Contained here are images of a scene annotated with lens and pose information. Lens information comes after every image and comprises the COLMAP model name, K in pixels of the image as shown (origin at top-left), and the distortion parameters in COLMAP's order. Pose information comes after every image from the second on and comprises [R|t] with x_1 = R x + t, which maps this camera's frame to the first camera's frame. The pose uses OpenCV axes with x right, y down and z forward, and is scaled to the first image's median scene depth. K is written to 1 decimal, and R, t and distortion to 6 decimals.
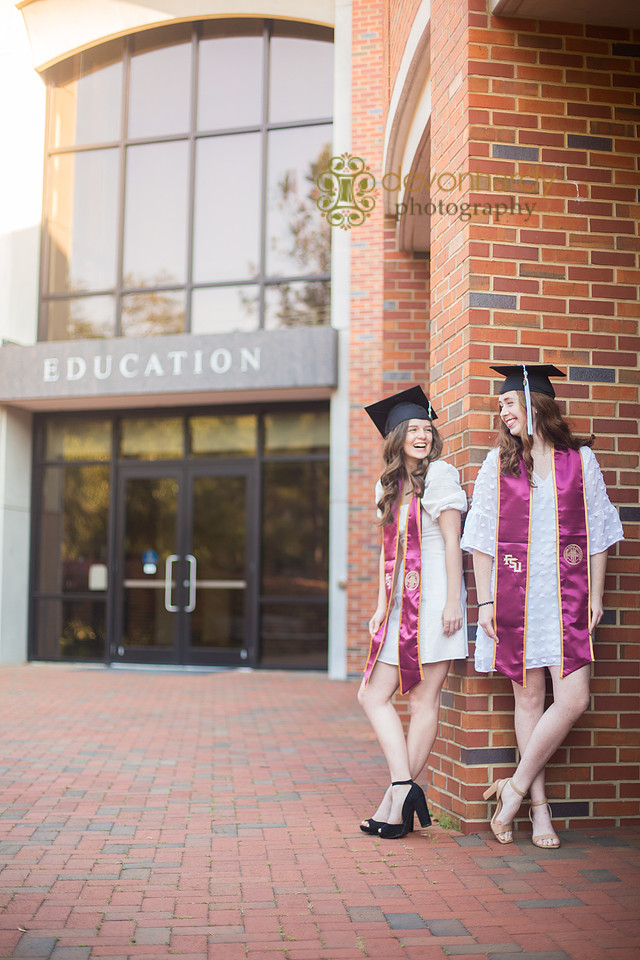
lens RADIAL K [[1344.8, 0, 320.0], [0, 1344.8, 480.0], [0, 0, 1]] dist [-0.150623, 0.034173]
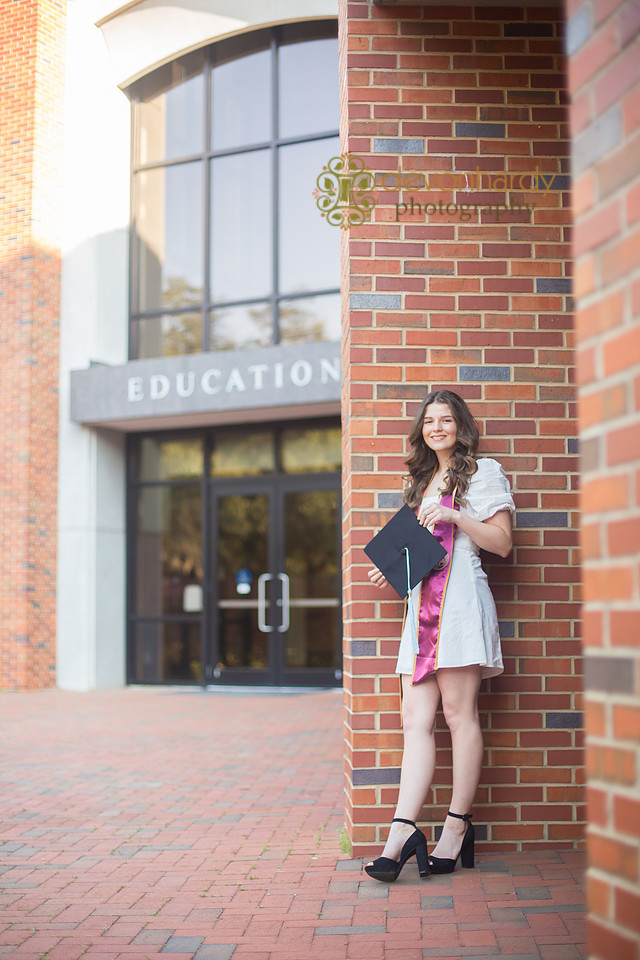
lens RADIAL K [[1388.5, 0, 320.0], [0, 1388.5, 480.0], [0, 0, 1]] dist [-0.158081, 0.022407]
pose [[0.991537, -0.031574, -0.125925, 0.140131], [0.030253, 0.999465, -0.012395, 0.003426], [0.126249, 0.008481, 0.991962, 0.007645]]
